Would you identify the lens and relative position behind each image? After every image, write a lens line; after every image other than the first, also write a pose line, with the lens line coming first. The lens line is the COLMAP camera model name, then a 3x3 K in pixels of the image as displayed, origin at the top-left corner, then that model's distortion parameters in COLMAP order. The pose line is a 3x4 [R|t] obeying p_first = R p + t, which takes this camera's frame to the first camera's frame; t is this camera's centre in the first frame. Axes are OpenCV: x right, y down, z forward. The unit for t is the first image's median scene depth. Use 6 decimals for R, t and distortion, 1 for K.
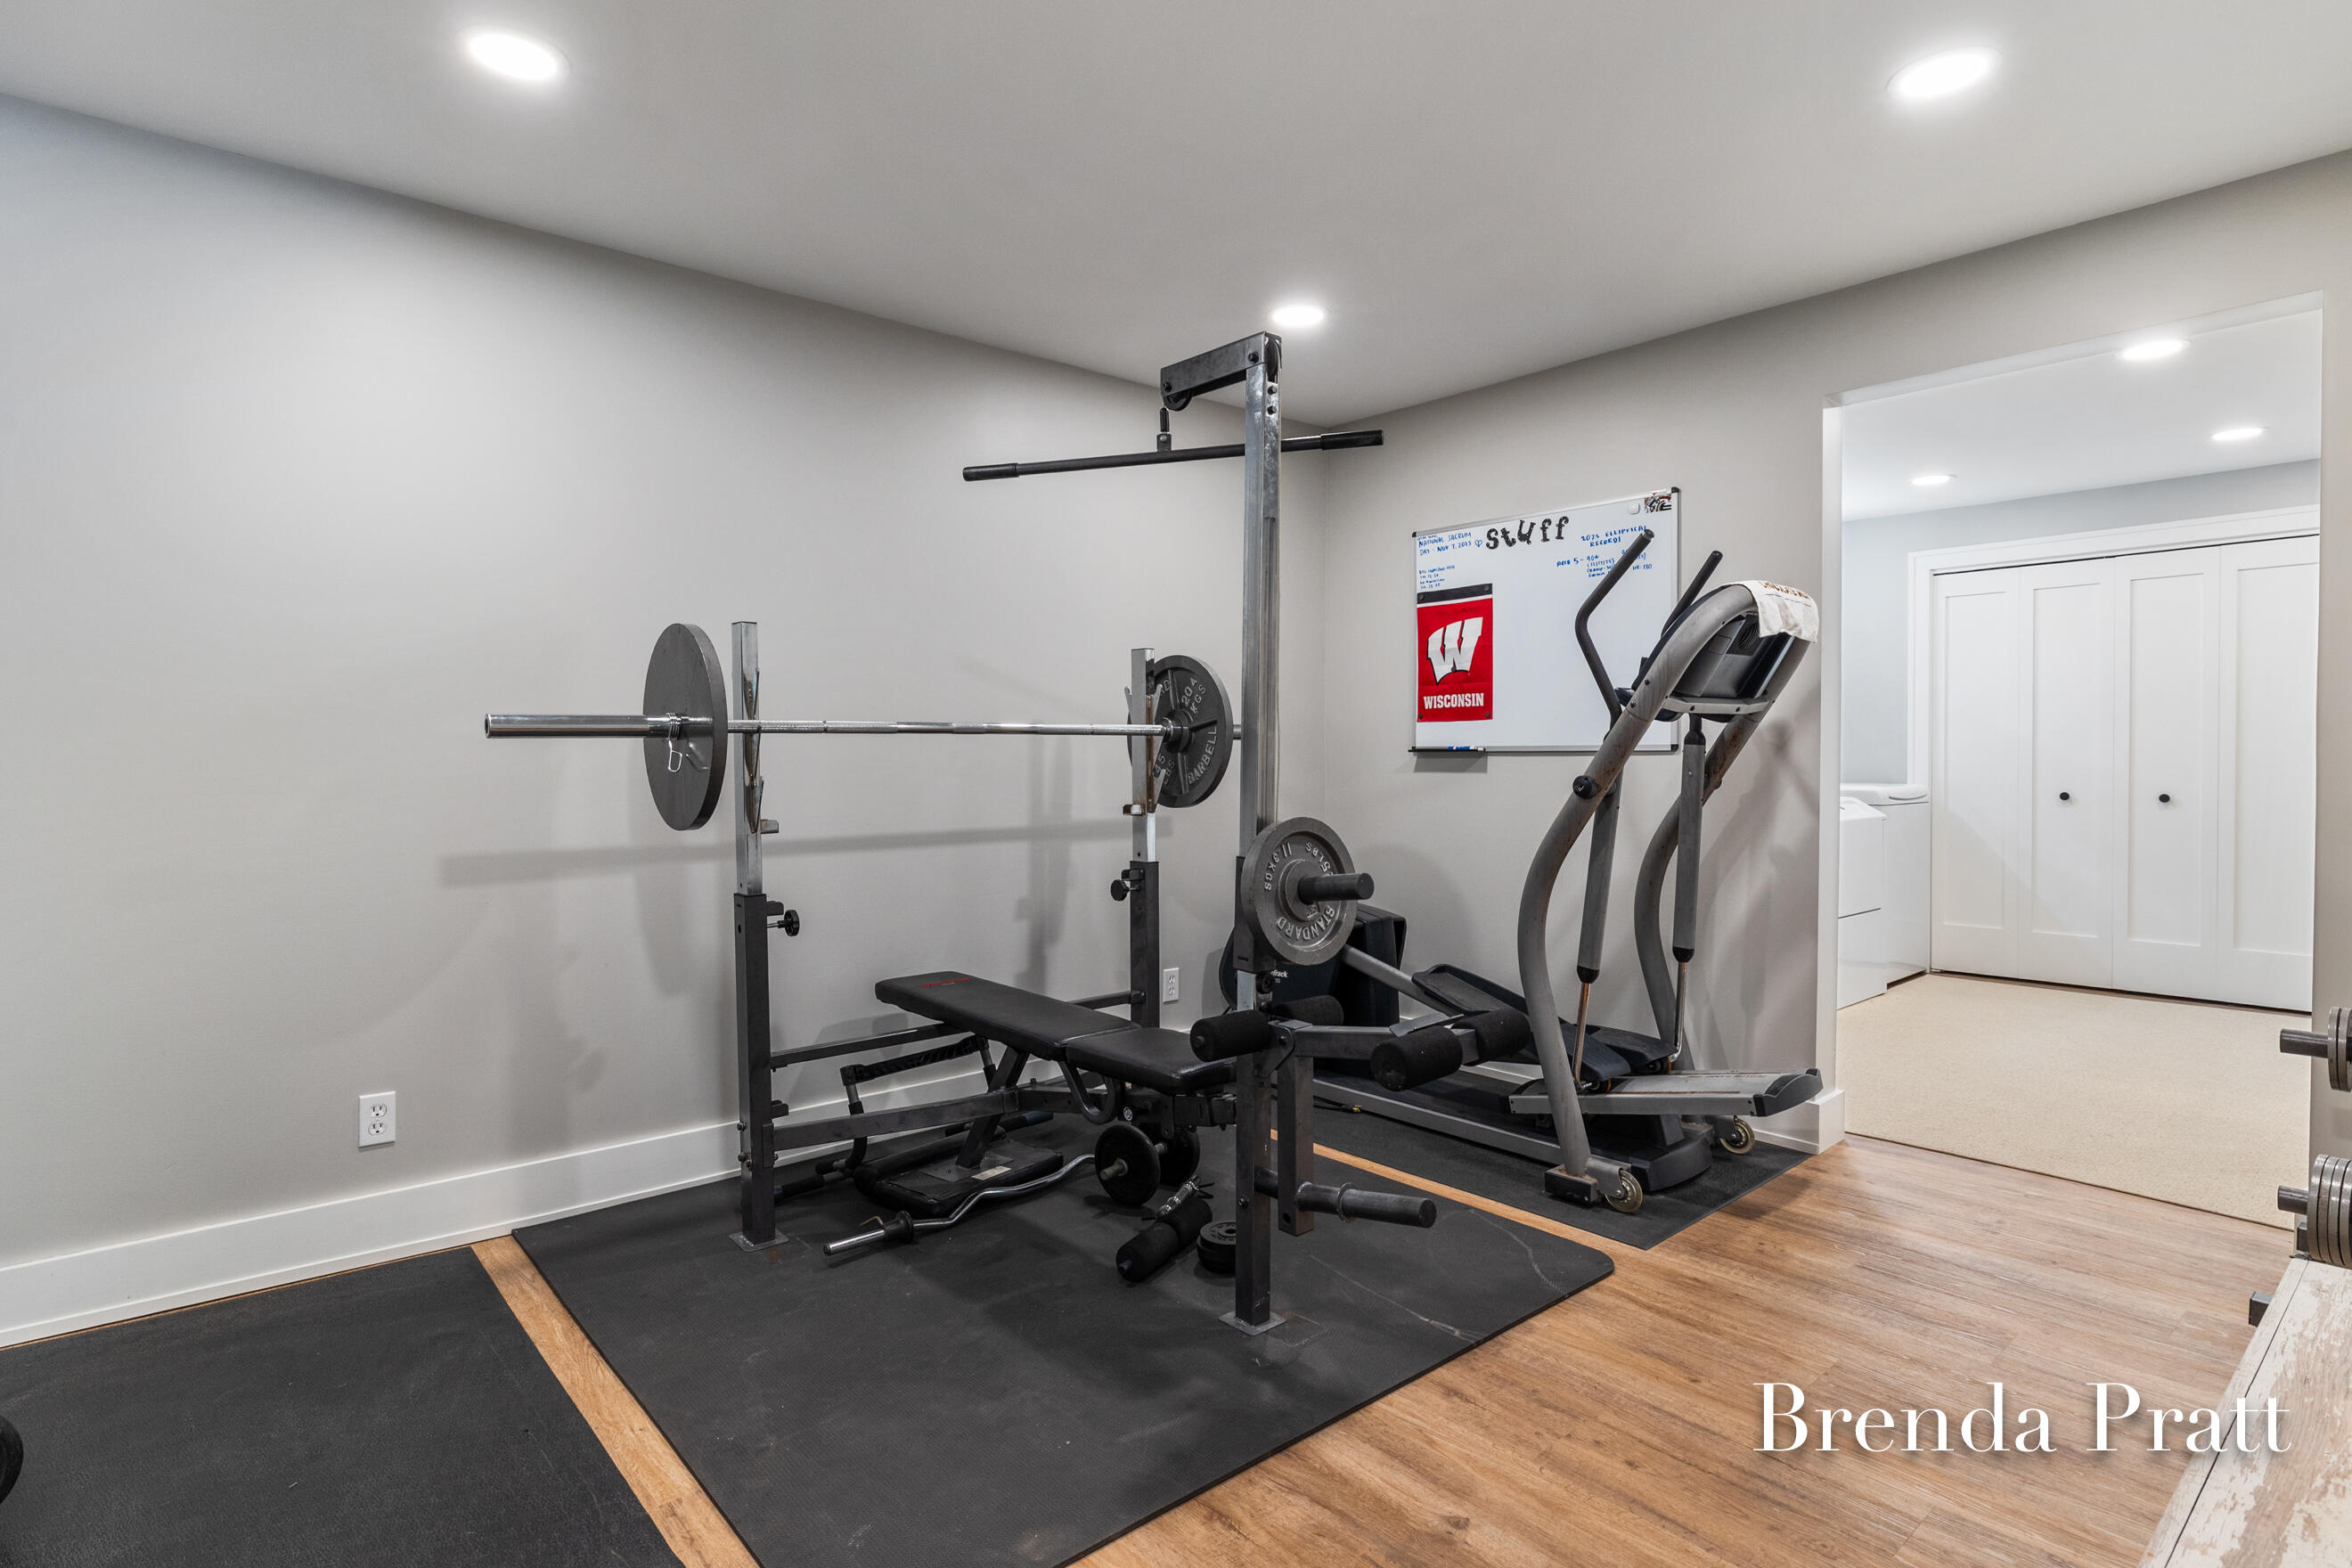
lens RADIAL K [[1180.2, 0, 1179.8], [0, 1180.2, 778.8], [0, 0, 1]] dist [-0.007045, -0.000867]
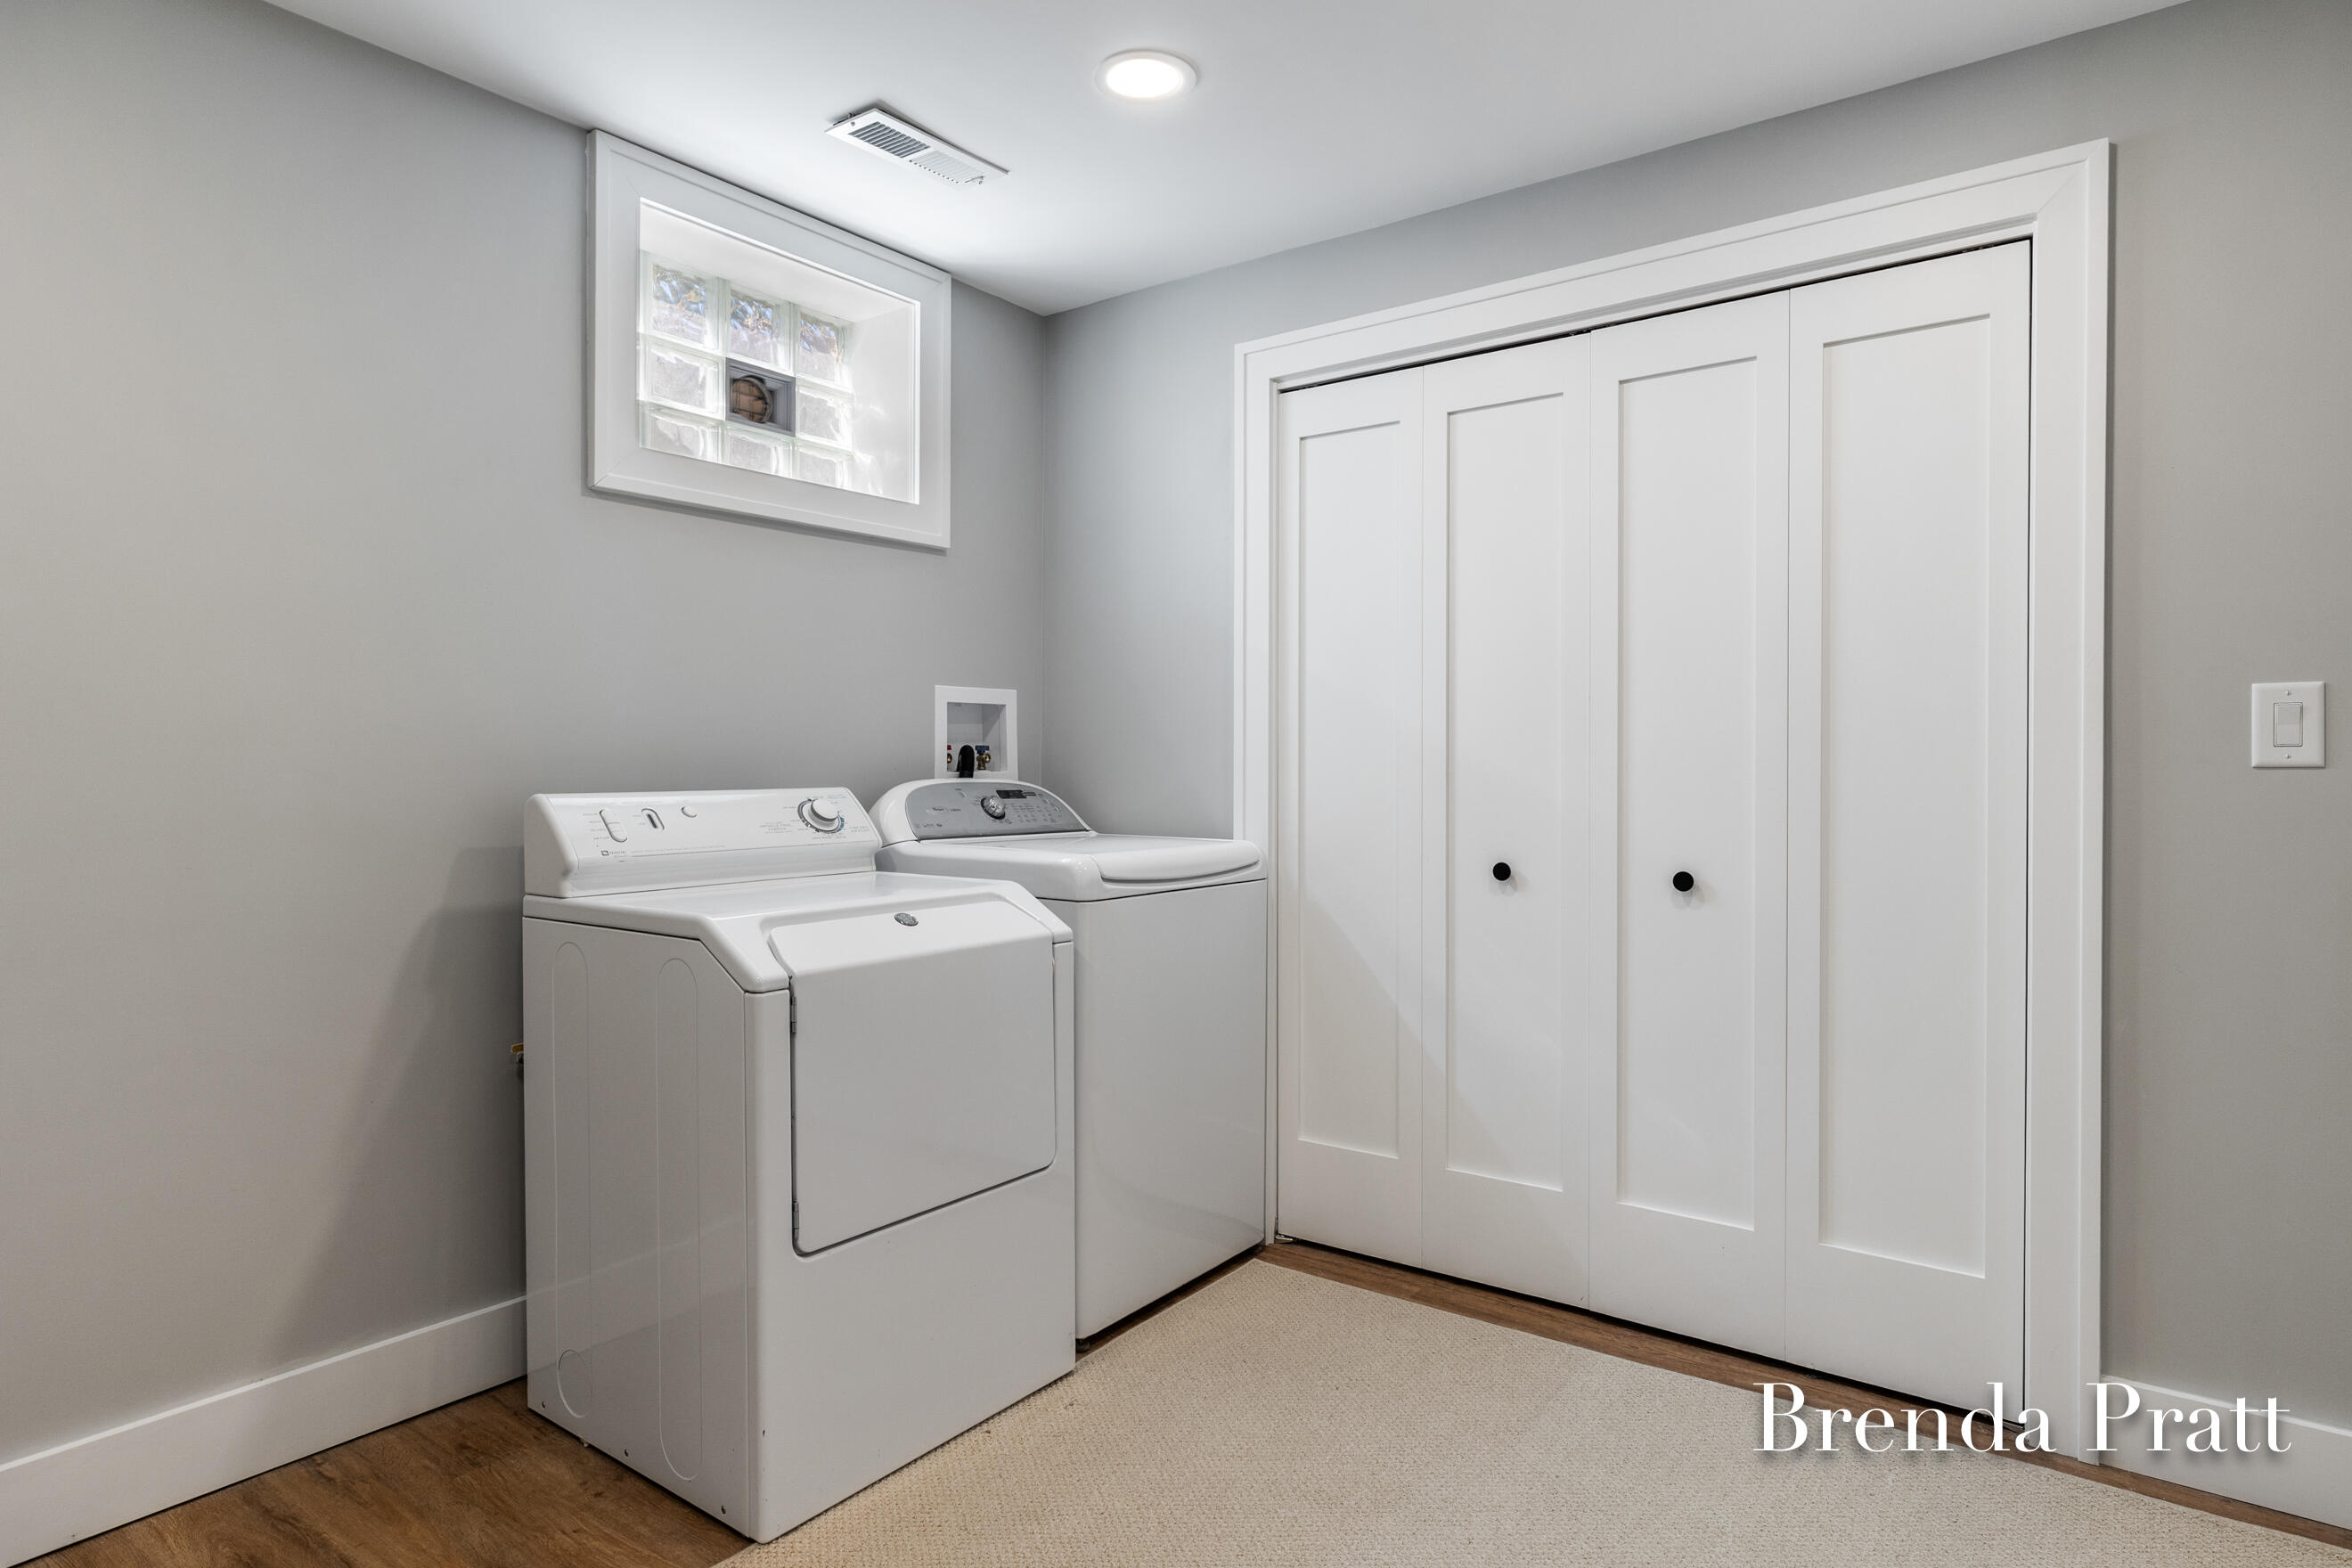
lens RADIAL K [[1299.2, 0, 1173.8], [0, 1299.2, 780.8], [0, 0, 1]] dist [0.005473, 0.000334]
pose [[0.981973, 0.001323, 0.189017, 0.521376], [0.000736, 0.999941, -0.010821, -0.013854], [-0.189020, 0.010765, 0.981914, 0.522633]]
